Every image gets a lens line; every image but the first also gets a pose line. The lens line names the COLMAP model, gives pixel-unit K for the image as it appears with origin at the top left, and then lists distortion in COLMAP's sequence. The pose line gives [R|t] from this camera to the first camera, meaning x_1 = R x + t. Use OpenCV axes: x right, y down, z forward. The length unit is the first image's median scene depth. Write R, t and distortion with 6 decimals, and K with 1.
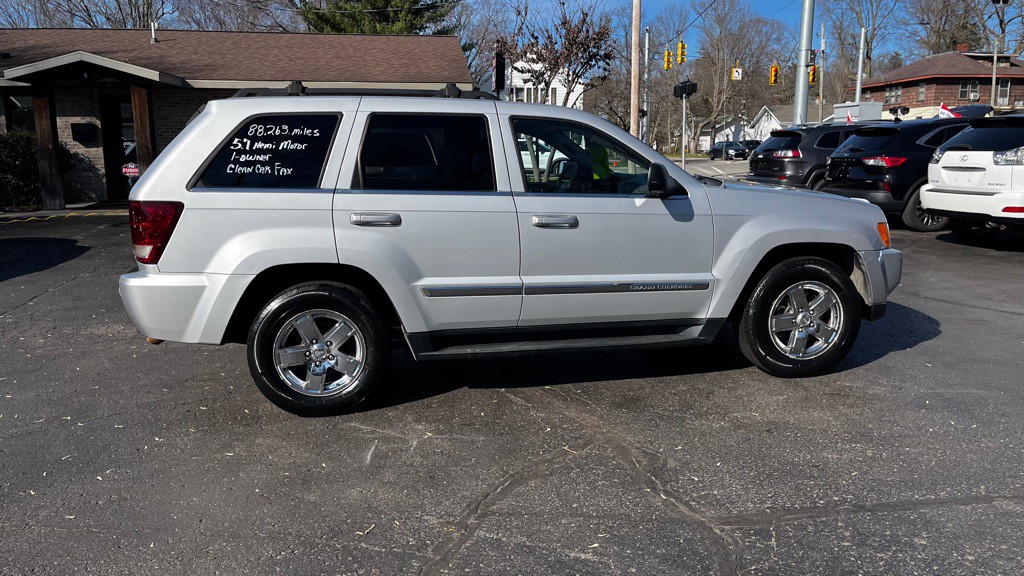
lens RADIAL K [[765.8, 0, 509.8], [0, 765.8, 285.7], [0, 0, 1]] dist [0.068183, -0.080593]
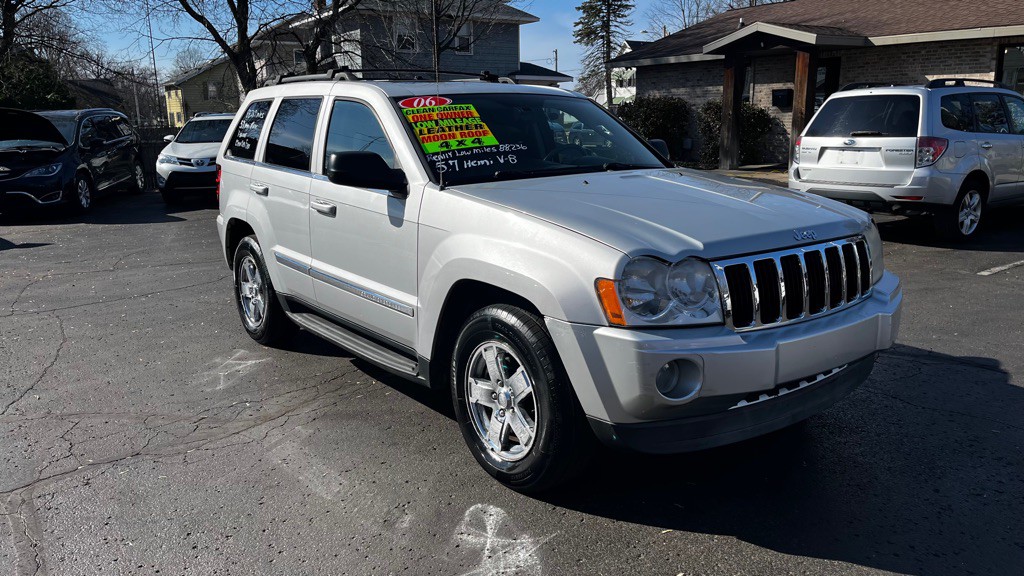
lens RADIAL K [[765.8, 0, 506.5], [0, 765.8, 287.2], [0, 0, 1]] dist [0.068183, -0.080593]
pose [[0.452472, 0.195338, -0.870122, 1.028773], [-0.147699, 0.978655, 0.142898, -0.158928], [0.879462, 0.063859, 0.471665, 0.754999]]
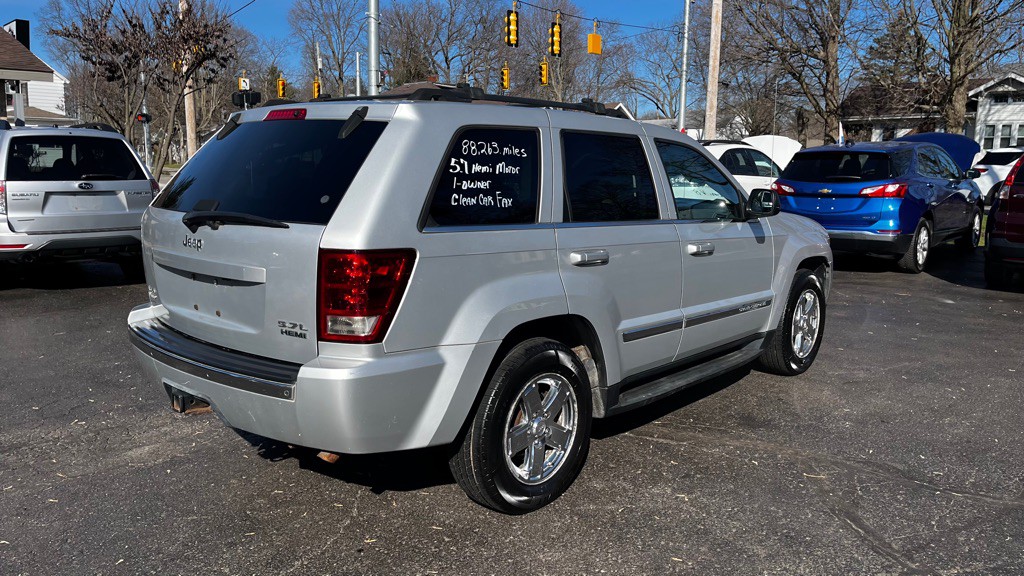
lens RADIAL K [[765.8, 0, 517.2], [0, 765.8, 292.5], [0, 0, 1]] dist [0.068183, -0.080593]
pose [[0.789714, -0.082333, 0.607925, -0.725109], [0.086077, 0.996021, 0.023077, -0.072344], [-0.607407, 0.034104, 0.793659, 0.373195]]
